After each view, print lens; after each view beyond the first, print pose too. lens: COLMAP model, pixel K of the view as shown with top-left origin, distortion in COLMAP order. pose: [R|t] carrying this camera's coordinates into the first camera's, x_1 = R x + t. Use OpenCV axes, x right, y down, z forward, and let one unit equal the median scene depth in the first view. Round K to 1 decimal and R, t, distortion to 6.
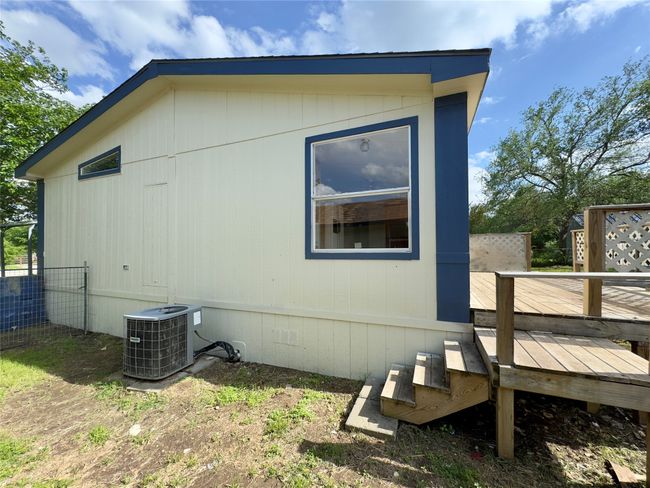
lens RADIAL K [[261.8, 0, 325.0], [0, 261.8, 244.0], [0, 0, 1]] dist [-0.002775, 0.000278]
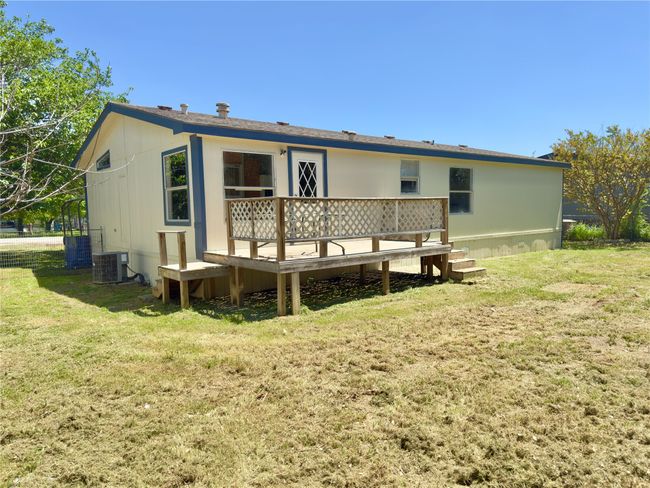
lens RADIAL K [[470.1, 0, 325.0], [0, 470.1, 244.0], [0, 0, 1]] dist [0.033017, -0.007611]
pose [[0.879030, 0.023891, -0.476167, 2.285628], [0.021904, 0.995665, 0.090392, -0.075630], [0.476263, -0.089888, 0.874696, -1.184715]]
